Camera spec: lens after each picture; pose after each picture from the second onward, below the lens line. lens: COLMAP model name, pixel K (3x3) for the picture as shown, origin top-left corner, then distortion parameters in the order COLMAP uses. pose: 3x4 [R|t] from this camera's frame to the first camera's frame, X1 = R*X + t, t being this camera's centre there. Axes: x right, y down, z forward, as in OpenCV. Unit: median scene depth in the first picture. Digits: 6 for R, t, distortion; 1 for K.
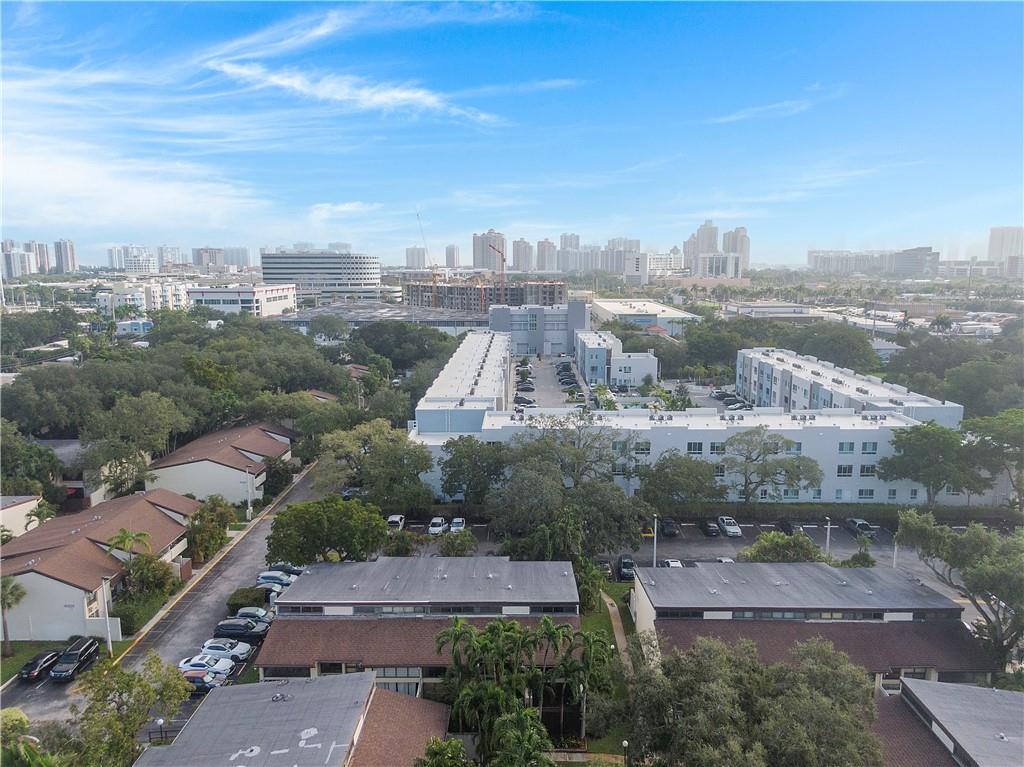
lens RADIAL K [[729.4, 0, 516.0], [0, 729.4, 388.0], [0, 0, 1]] dist [0.023374, -0.023183]
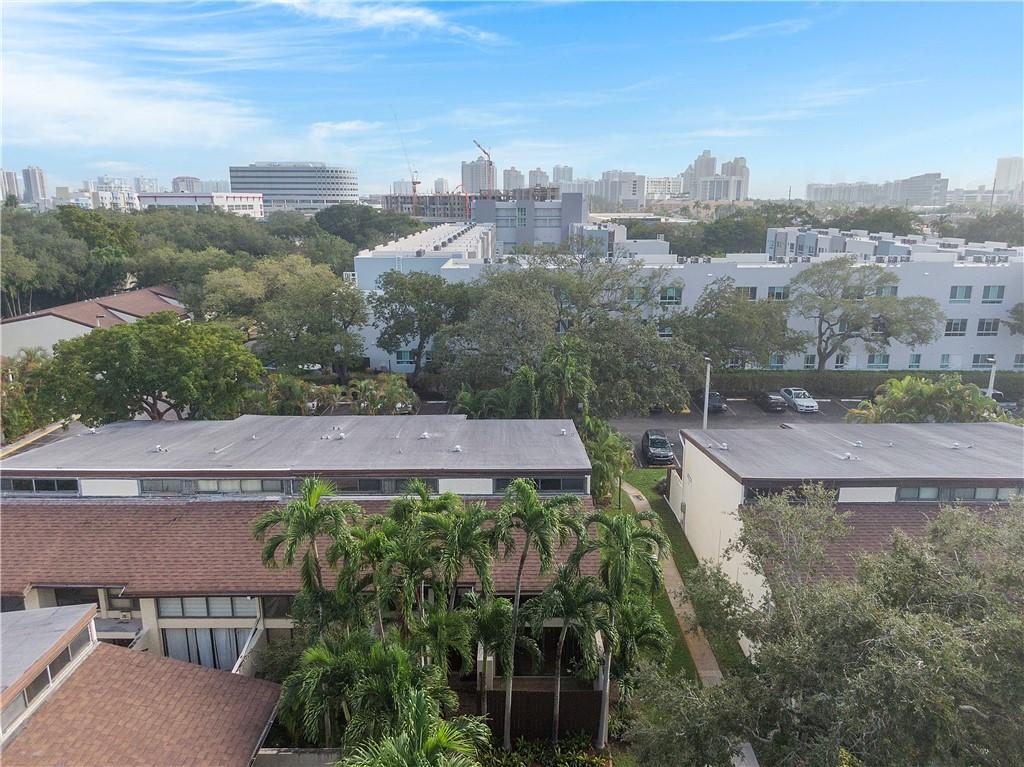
lens RADIAL K [[729.4, 0, 512.6], [0, 729.4, 385.8], [0, 0, 1]] dist [0.023374, -0.023183]
pose [[0.999978, -0.001559, 0.006403, 0.023454], [0.001064, 0.997053, 0.076713, 0.158584], [-0.006504, -0.076704, 0.997033, 0.406715]]
